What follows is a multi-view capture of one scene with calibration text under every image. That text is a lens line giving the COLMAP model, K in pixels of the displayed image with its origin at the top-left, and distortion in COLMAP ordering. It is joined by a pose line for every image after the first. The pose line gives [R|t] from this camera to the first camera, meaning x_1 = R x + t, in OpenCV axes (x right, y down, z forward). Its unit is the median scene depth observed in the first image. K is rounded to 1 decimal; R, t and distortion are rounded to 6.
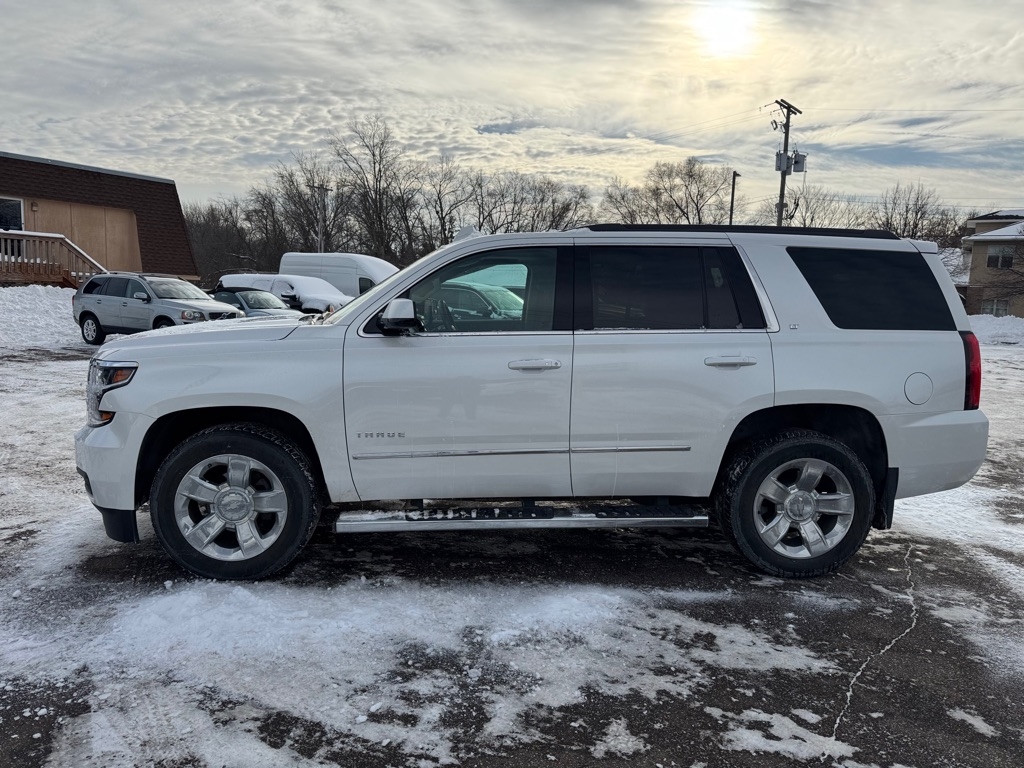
lens RADIAL K [[719.4, 0, 509.9], [0, 719.4, 384.8], [0, 0, 1]] dist [0.036684, -0.041856]
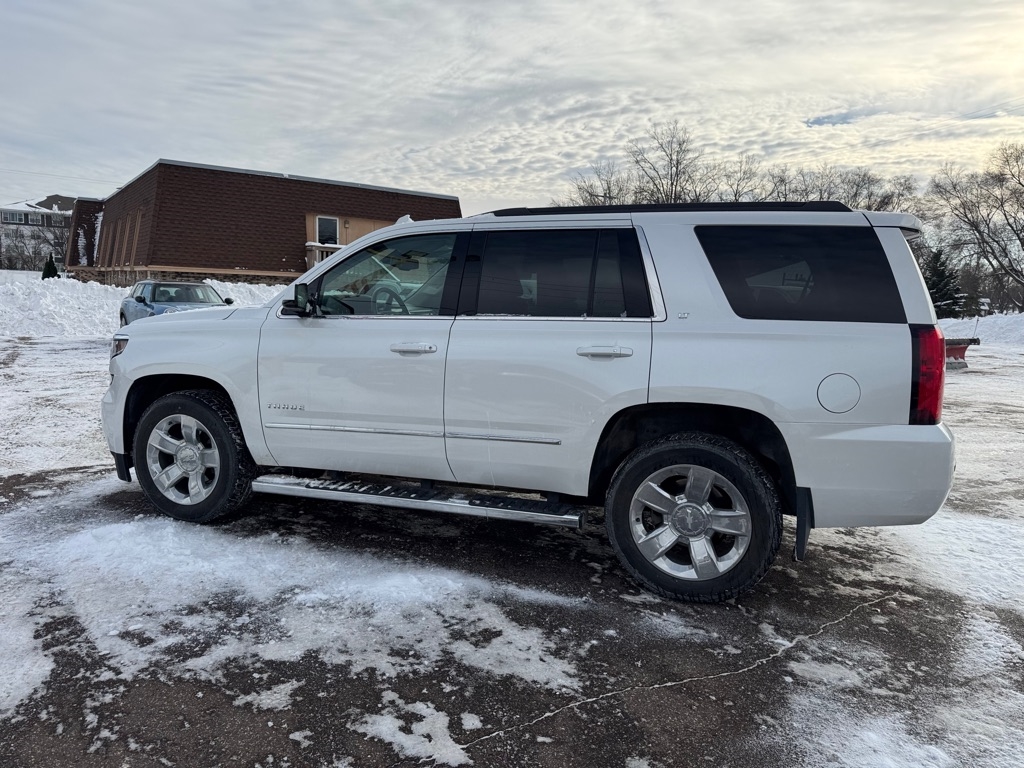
lens RADIAL K [[719.4, 0, 510.9], [0, 719.4, 382.3], [0, 0, 1]] dist [0.036684, -0.041856]
pose [[0.916980, 0.048189, -0.396012, 0.564818], [-0.052405, 0.998626, 0.000173, 0.012717], [0.395476, 0.020594, 0.918245, 0.109829]]
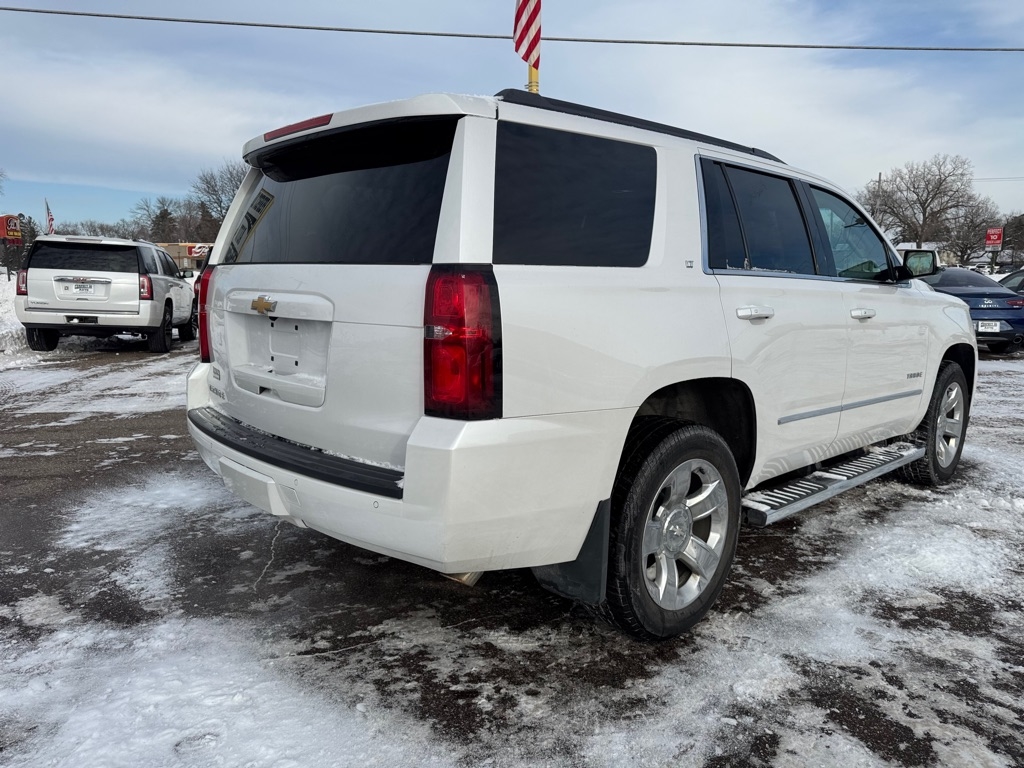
lens RADIAL K [[719.4, 0, 513.1], [0, 719.4, 378.7], [0, 0, 1]] dist [0.036684, -0.041856]
pose [[-0.769758, 0.060989, -0.635415, 0.947148], [-0.101534, 0.971054, 0.216205, -0.167548], [0.630209, 0.230942, -0.741284, 1.940538]]
